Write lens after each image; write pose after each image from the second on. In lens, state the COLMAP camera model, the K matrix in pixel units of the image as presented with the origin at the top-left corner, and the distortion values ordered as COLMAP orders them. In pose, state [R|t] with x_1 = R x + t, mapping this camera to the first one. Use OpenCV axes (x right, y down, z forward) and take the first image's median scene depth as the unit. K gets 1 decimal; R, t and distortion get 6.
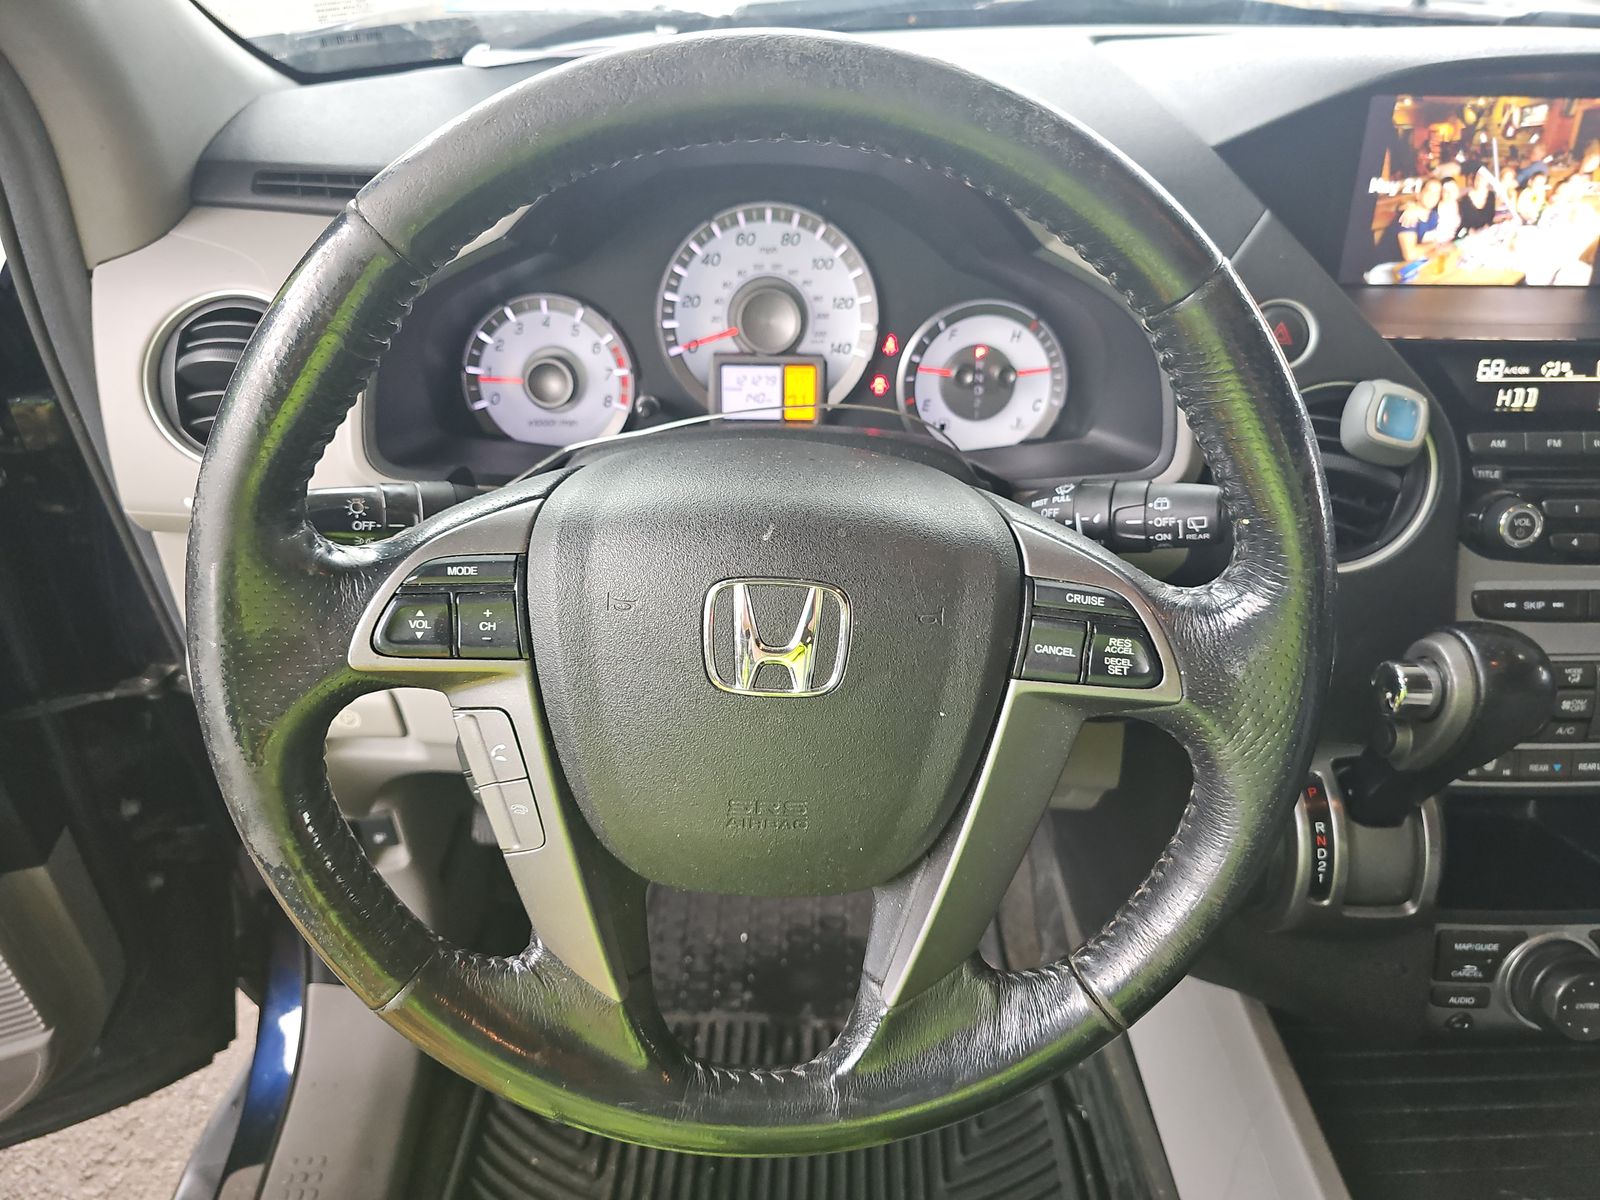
lens RADIAL K [[1072.6, 0, 796.4], [0, 1072.6, 599.9], [0, 0, 1]] dist [0.046330, -0.024682]
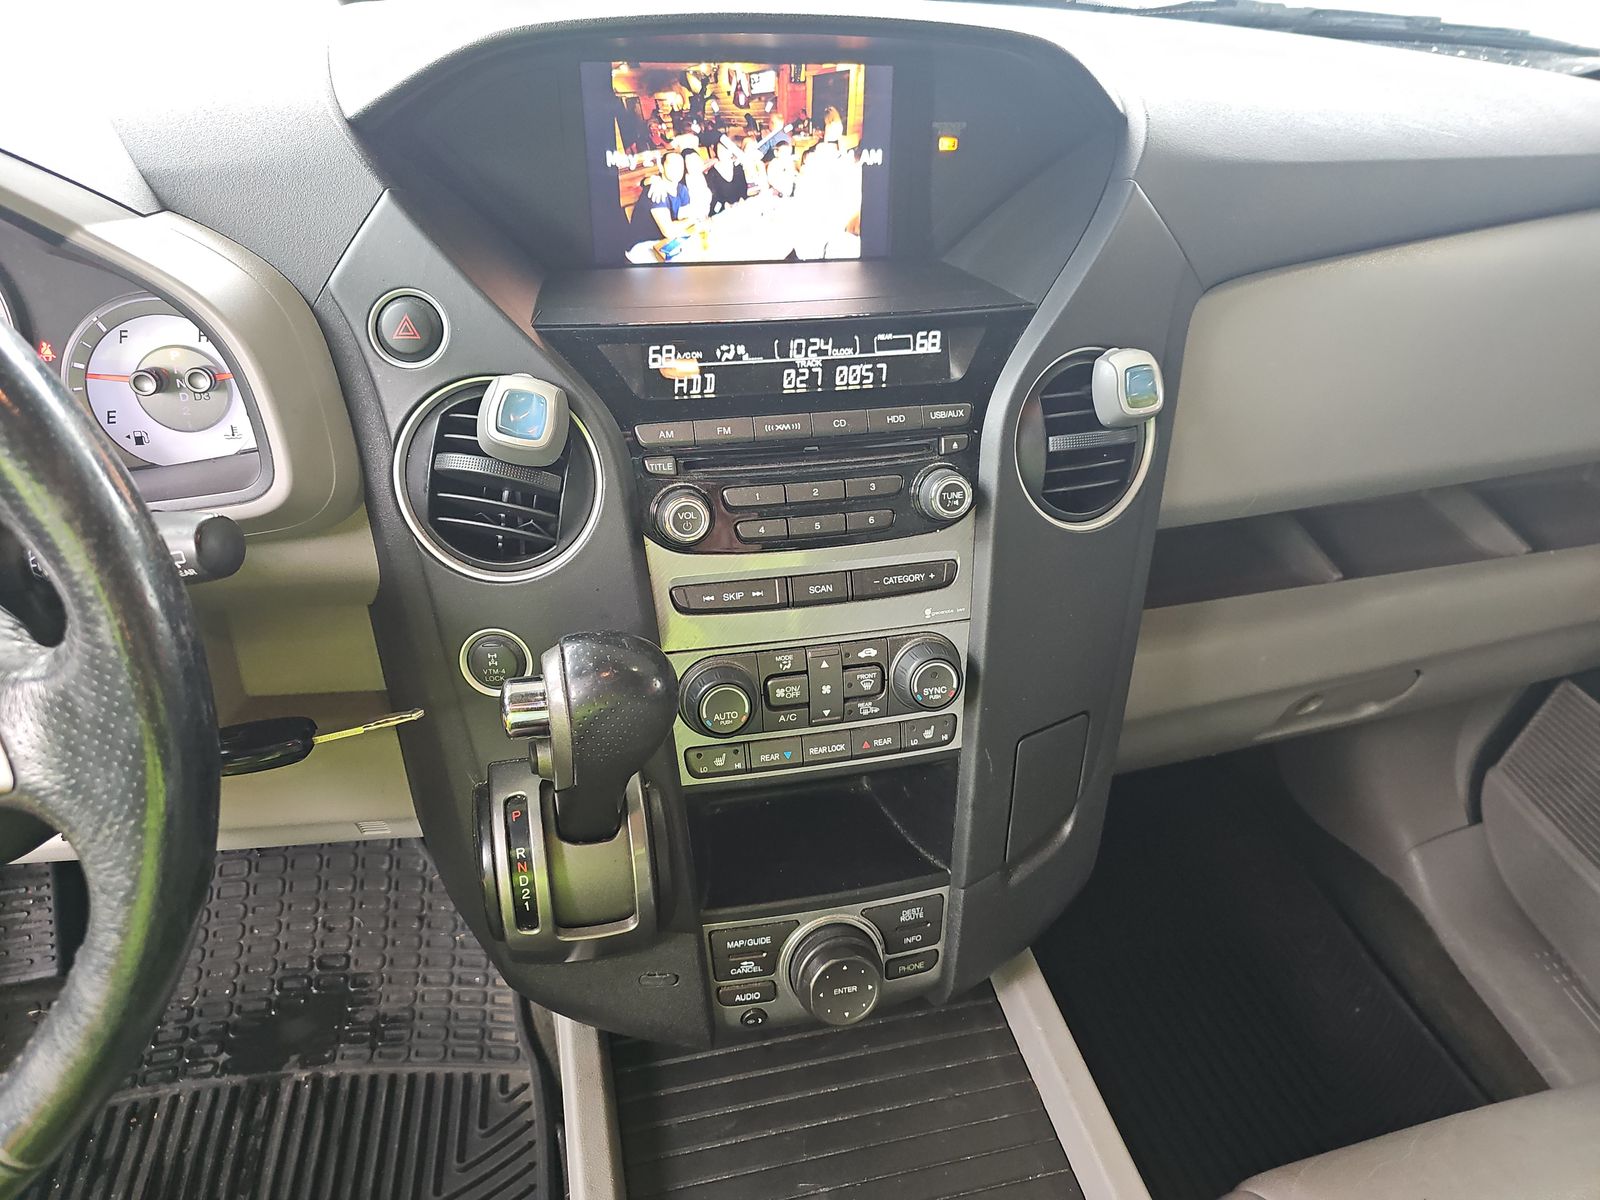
lens RADIAL K [[1072.6, 0, 795.1], [0, 1072.6, 603.7], [0, 0, 1]] dist [0.046330, -0.024682]
pose [[0.986286, -0.086938, 0.140292, 0.524254], [0.082432, 0.995886, 0.037624, -0.018150], [-0.142986, -0.025543, 0.989395, 0.038508]]
